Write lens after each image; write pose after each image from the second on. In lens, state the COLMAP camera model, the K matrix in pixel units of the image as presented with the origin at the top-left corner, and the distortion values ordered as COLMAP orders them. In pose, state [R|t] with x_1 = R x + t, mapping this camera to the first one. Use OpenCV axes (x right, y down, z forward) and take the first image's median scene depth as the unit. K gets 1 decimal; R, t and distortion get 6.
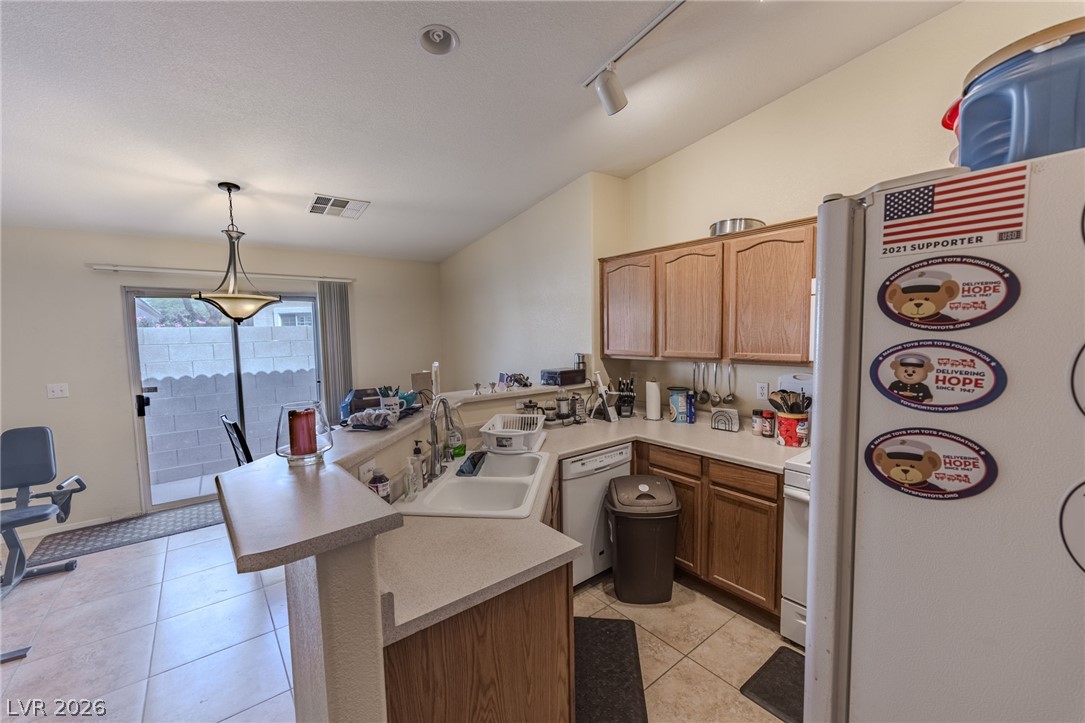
lens RADIAL K [[433.3, 0, 541.5], [0, 433.3, 365.1], [0, 0, 1]] dist [0.001042, -0.000438]
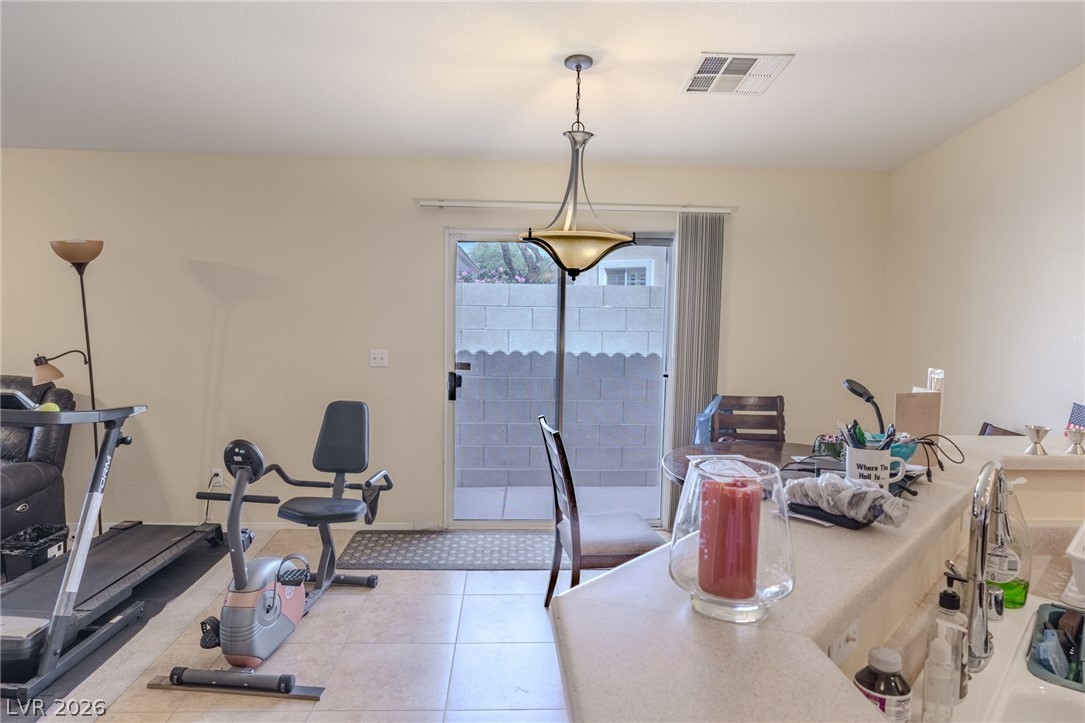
lens RADIAL K [[686.3, 0, 541.5], [0, 686.3, 362.0], [0, 0, 1]] dist [0.003791, 0.001384]
pose [[0.809198, 0.084929, -0.581365, -0.132016], [-0.077247, 0.996287, 0.038024, -0.007688], [0.582436, 0.014140, 0.812754, 0.145788]]
